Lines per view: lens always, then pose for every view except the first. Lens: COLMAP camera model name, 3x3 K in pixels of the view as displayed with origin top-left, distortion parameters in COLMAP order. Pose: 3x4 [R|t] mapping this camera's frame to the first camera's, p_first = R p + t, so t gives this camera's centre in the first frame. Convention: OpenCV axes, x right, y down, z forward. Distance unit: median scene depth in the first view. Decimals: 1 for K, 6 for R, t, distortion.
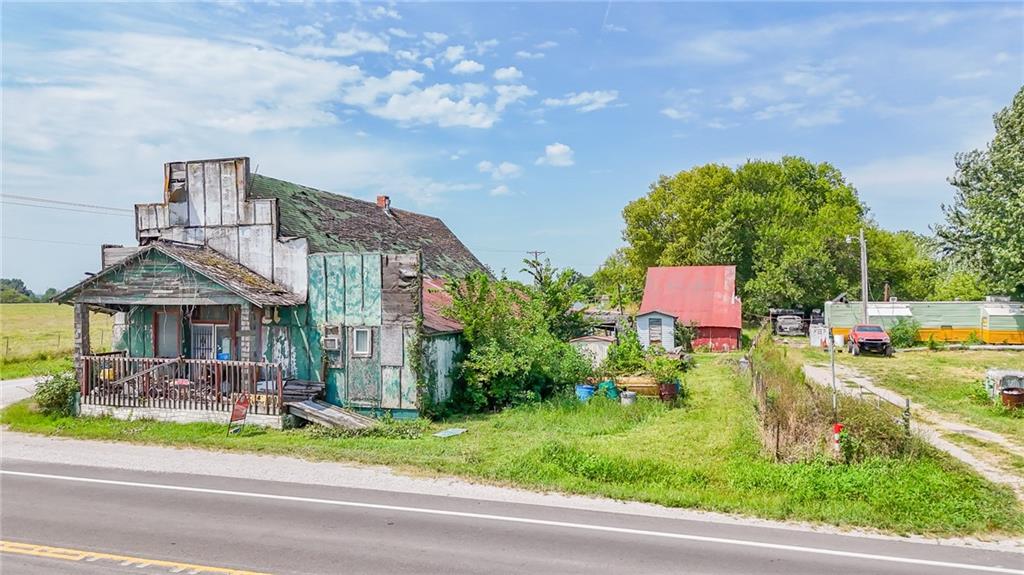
lens RADIAL K [[752.0, 0, 503.6], [0, 752.0, 287.4], [0, 0, 1]] dist [0.083154, -0.087601]
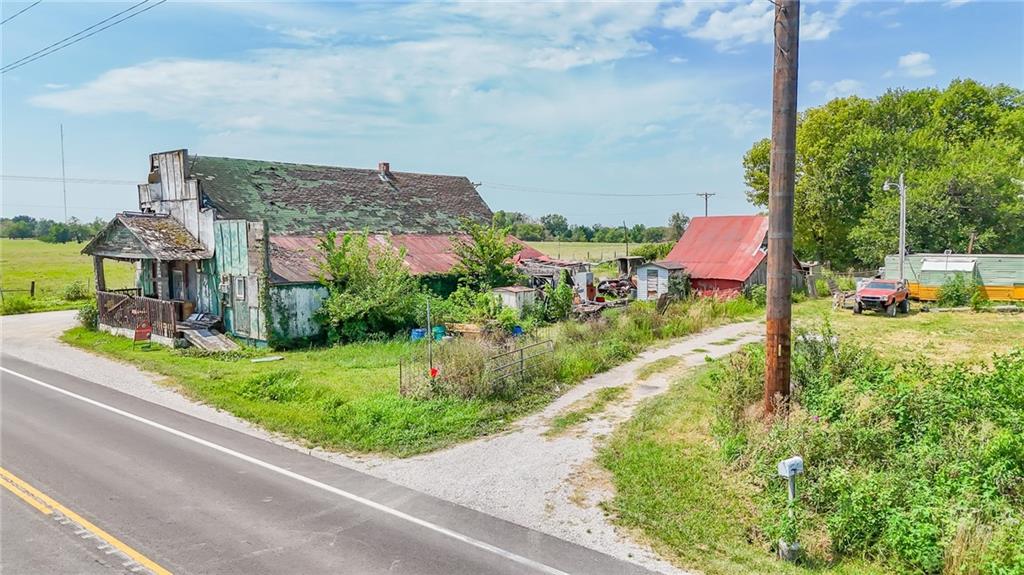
lens RADIAL K [[752.0, 0, 503.6], [0, 752.0, 287.4], [0, 0, 1]] dist [0.083154, -0.087601]
pose [[0.918746, 0.031023, -0.393628, 0.743207], [0.002766, 0.996378, 0.084984, -0.040139], [0.394839, -0.079167, 0.915333, -0.040744]]
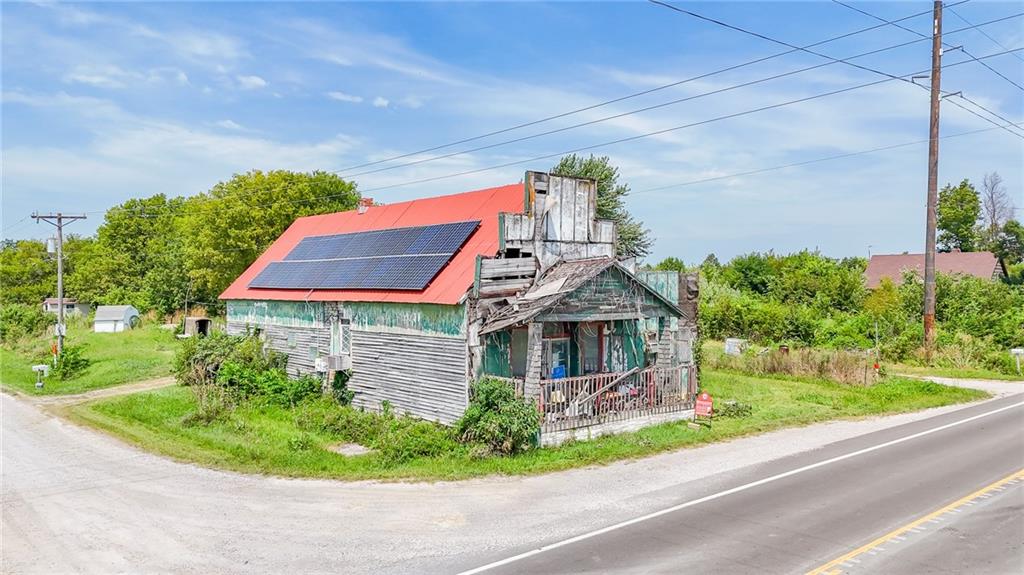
lens RADIAL K [[752.0, 0, 503.6], [0, 752.0, 287.4], [0, 0, 1]] dist [0.083154, -0.087601]
pose [[0.522630, -0.003034, 0.852554, -1.325442], [-0.000347, 0.999993, 0.003771, -0.024006], [-0.852559, -0.002267, 0.522625, 0.569640]]
